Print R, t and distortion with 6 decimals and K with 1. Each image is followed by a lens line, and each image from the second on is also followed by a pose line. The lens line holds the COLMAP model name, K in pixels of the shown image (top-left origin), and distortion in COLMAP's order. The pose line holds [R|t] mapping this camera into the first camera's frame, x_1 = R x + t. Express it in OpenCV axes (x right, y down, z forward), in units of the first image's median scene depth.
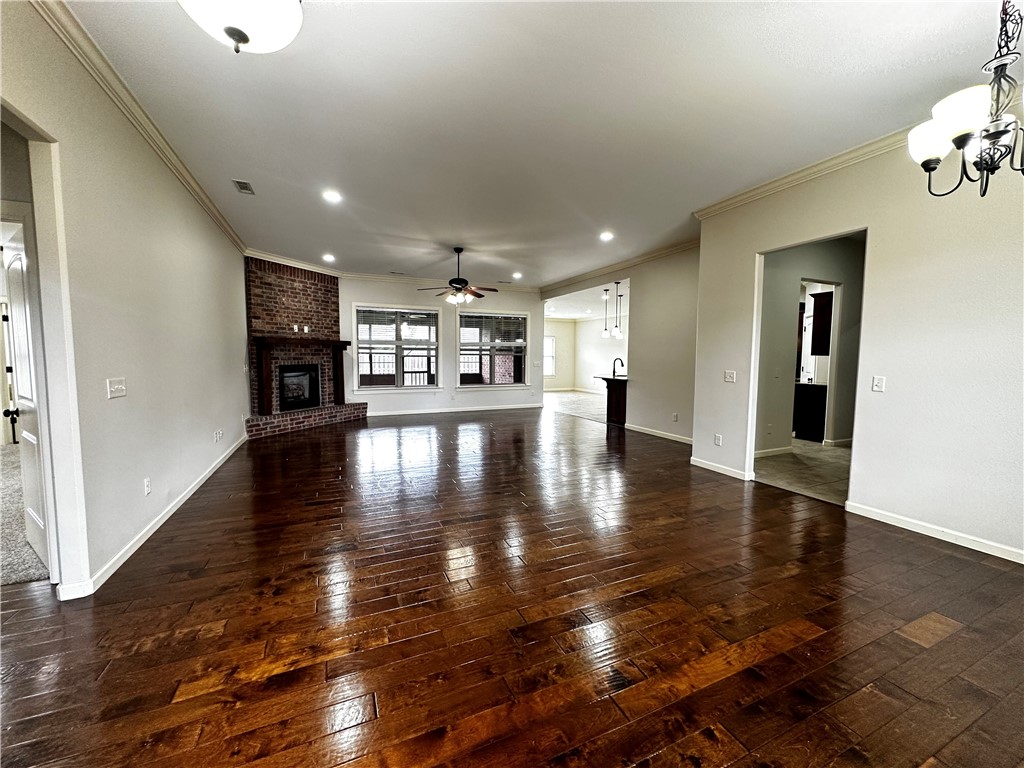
lens RADIAL K [[407.9, 0, 512.0], [0, 407.9, 384.0], [0, 0, 1]] dist [-0.002056, 0.000049]
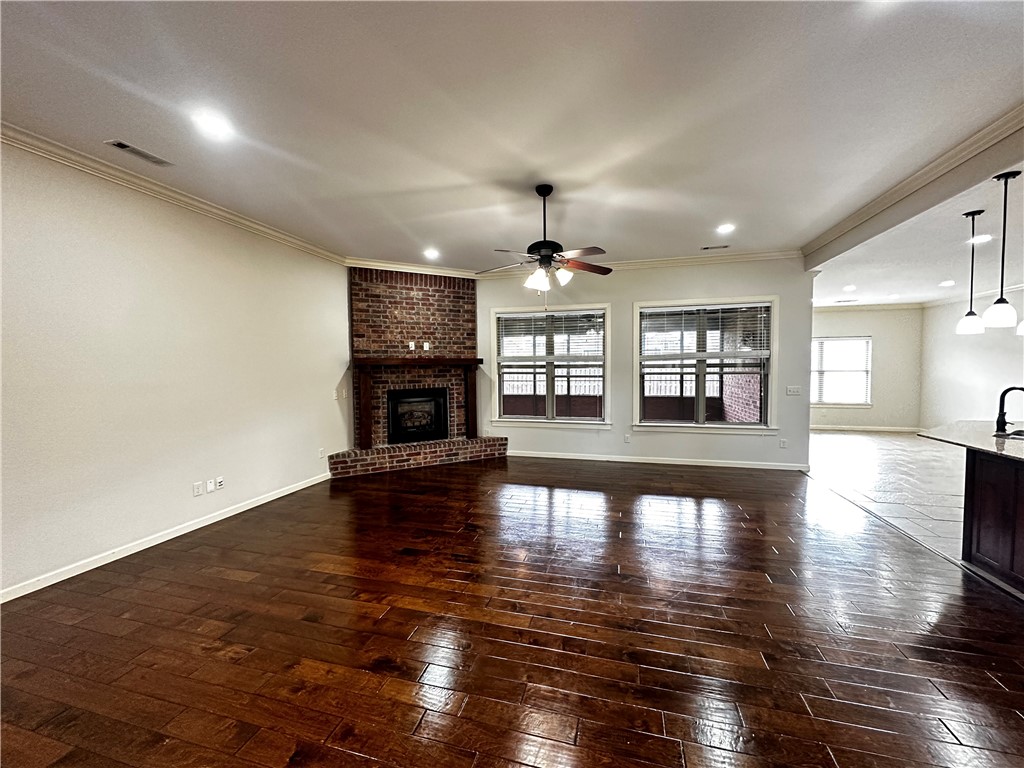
lens RADIAL K [[407.9, 0, 512.0], [0, 407.9, 384.0], [0, 0, 1]] dist [-0.002056, 0.000049]
pose [[0.772975, 0.016555, -0.634220, 0.151549], [-0.031760, 0.999416, -0.012620, -0.051108], [0.633641, 0.029898, 0.773050, 0.459215]]
